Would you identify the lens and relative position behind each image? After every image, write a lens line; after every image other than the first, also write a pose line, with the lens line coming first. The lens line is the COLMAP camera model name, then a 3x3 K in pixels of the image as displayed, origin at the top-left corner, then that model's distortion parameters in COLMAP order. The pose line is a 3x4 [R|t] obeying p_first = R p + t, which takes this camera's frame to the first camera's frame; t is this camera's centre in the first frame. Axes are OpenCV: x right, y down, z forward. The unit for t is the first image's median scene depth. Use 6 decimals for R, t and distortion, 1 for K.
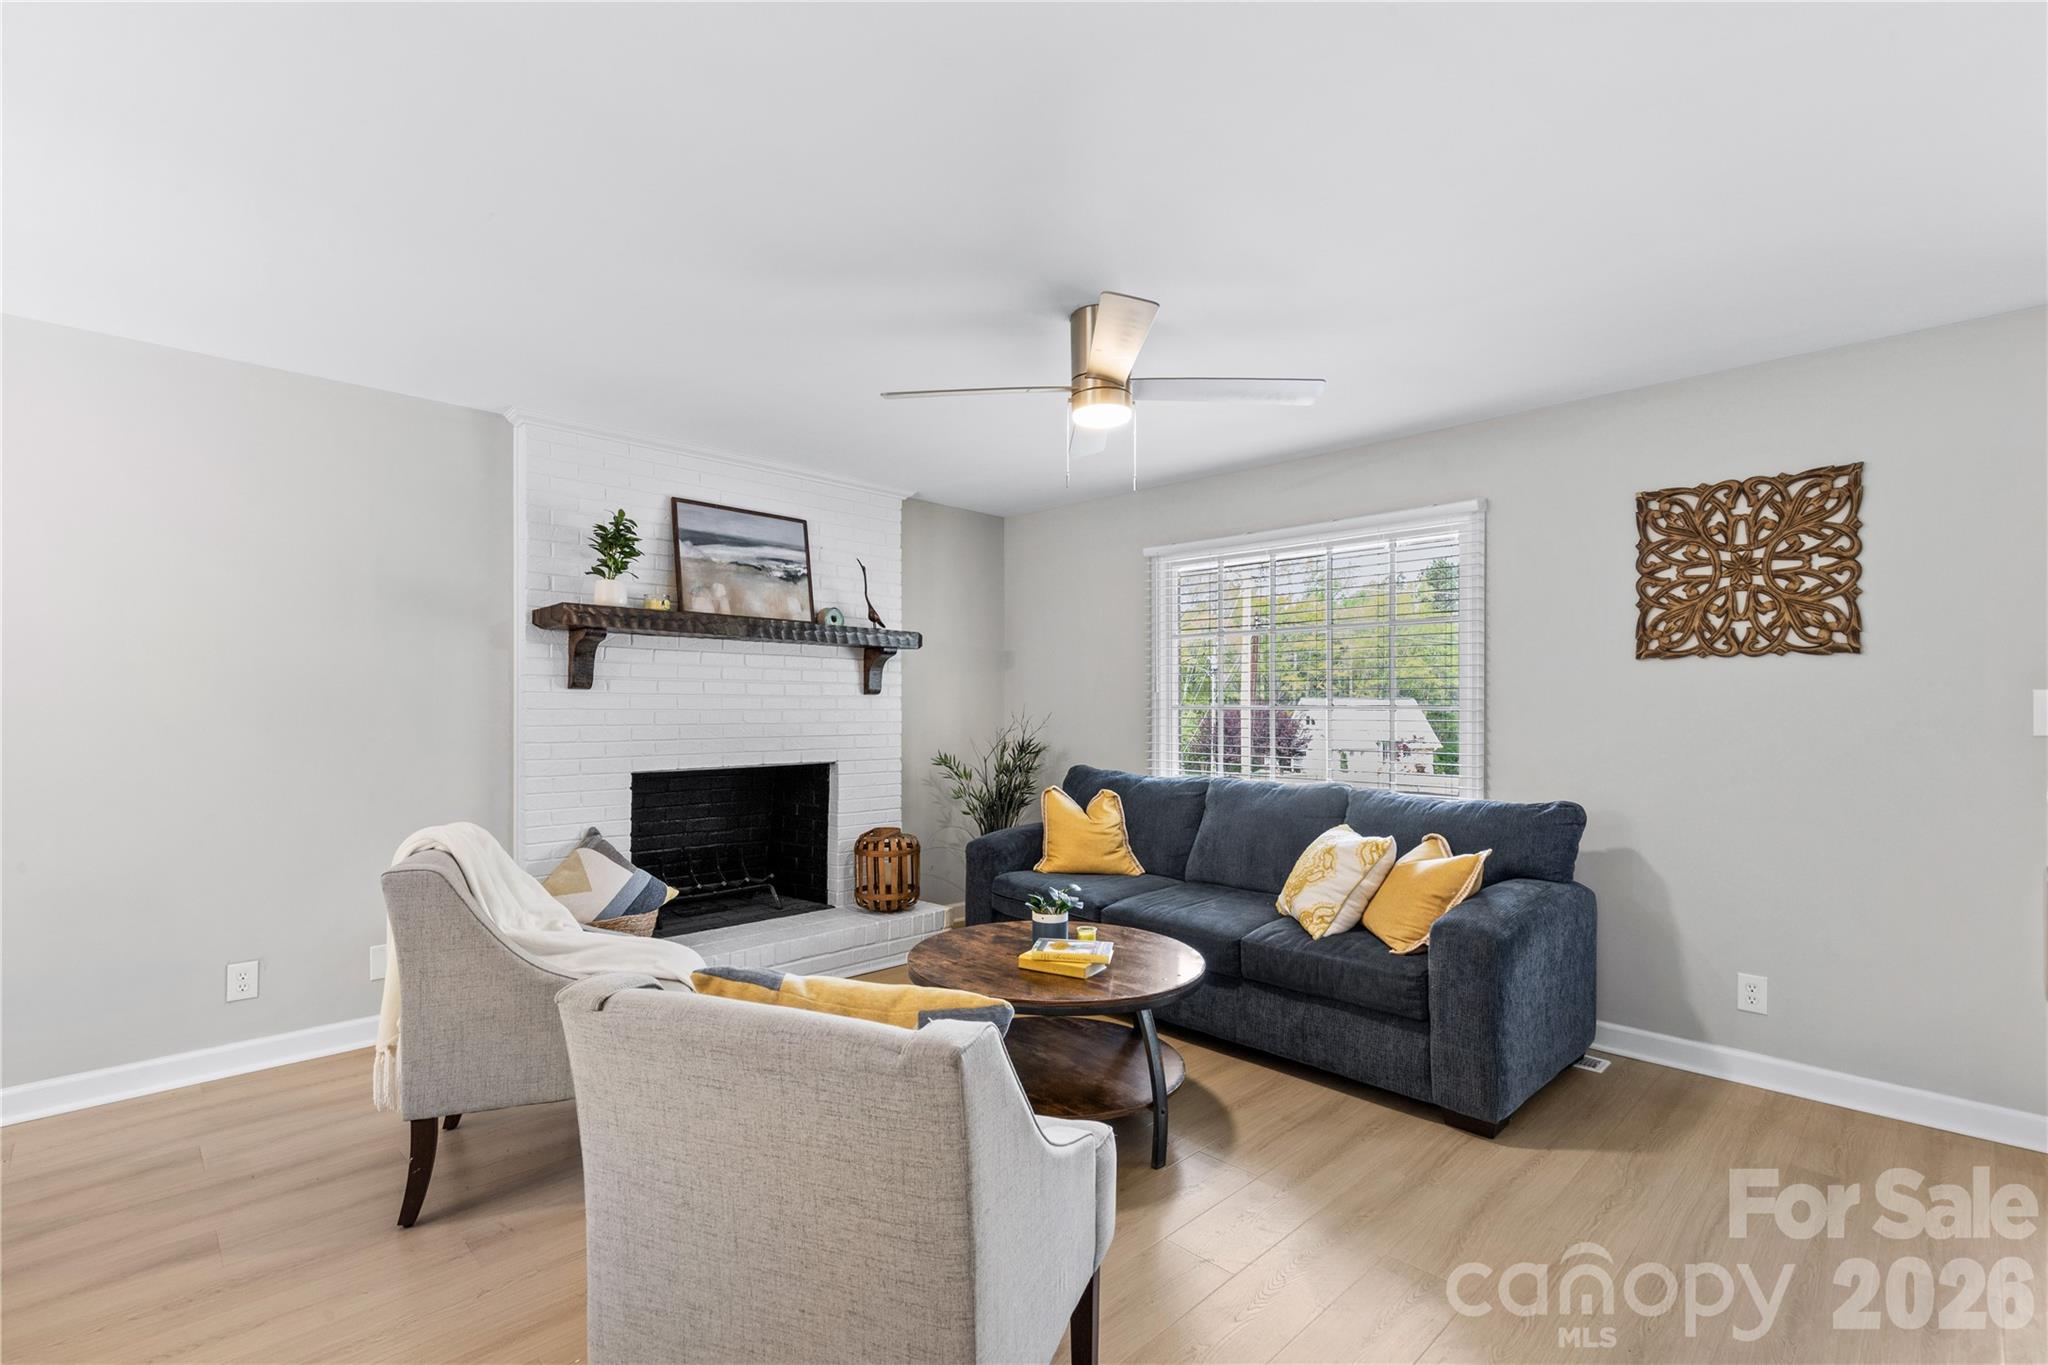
lens RADIAL K [[922.0, 0, 1022.0], [0, 922.0, 704.5], [0, 0, 1]] dist [0.002366, 0.000664]
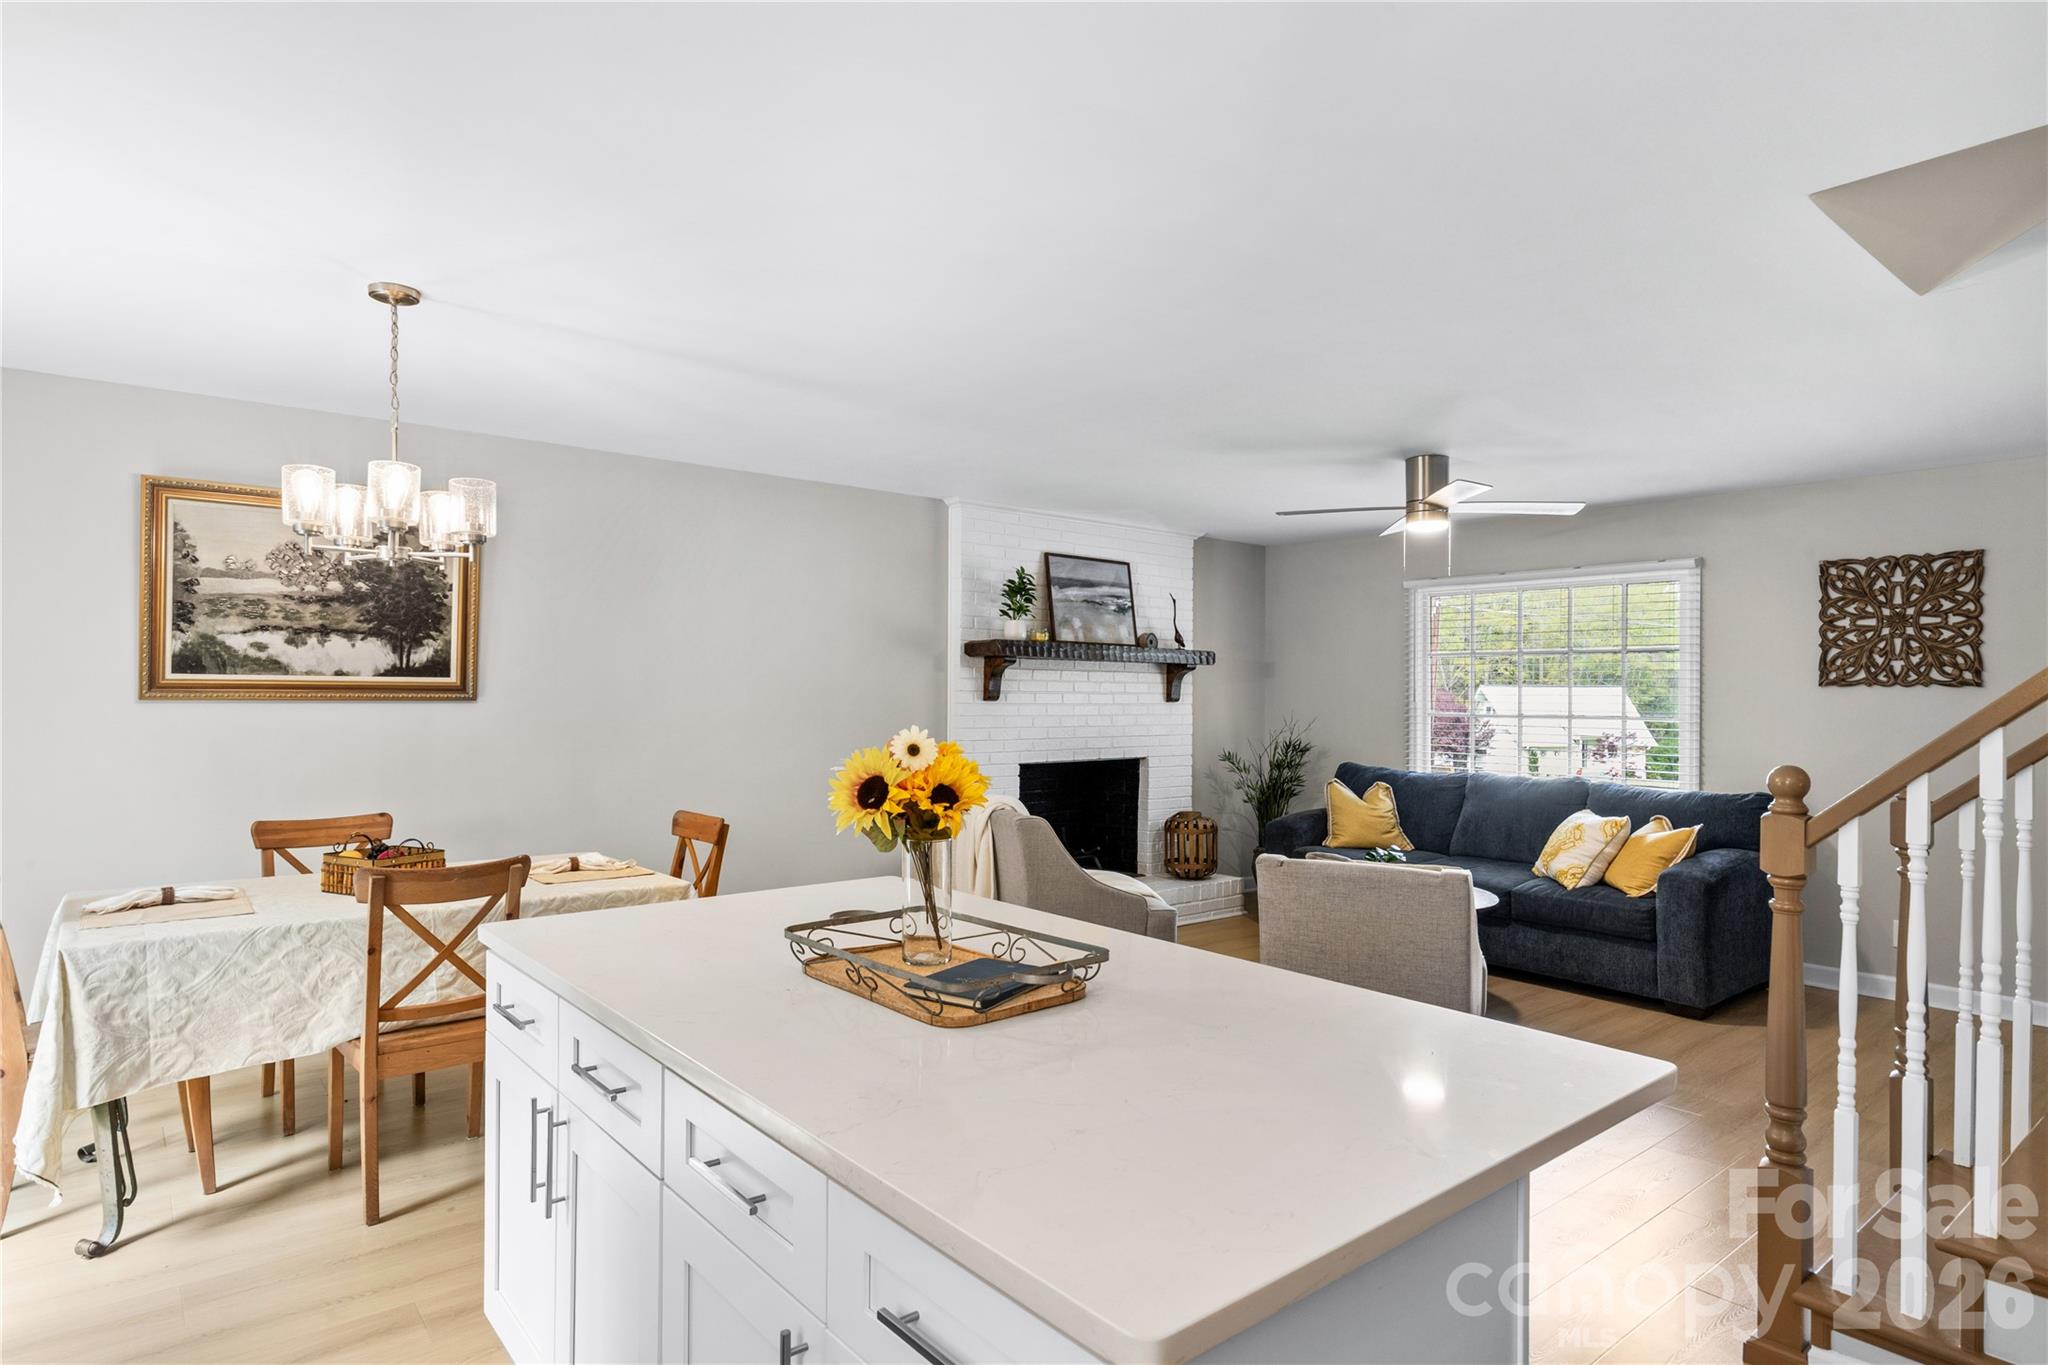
lens RADIAL K [[1126.8, 0, 1017.9], [0, 1126.8, 683.1], [0, 0, 1]] dist [0.002206, -0.000130]
pose [[0.996070, 0.004497, -0.088460, -0.324216], [-0.004892, 0.999979, -0.004248, -0.039513], [0.088439, 0.004664, 0.996071, -0.687450]]
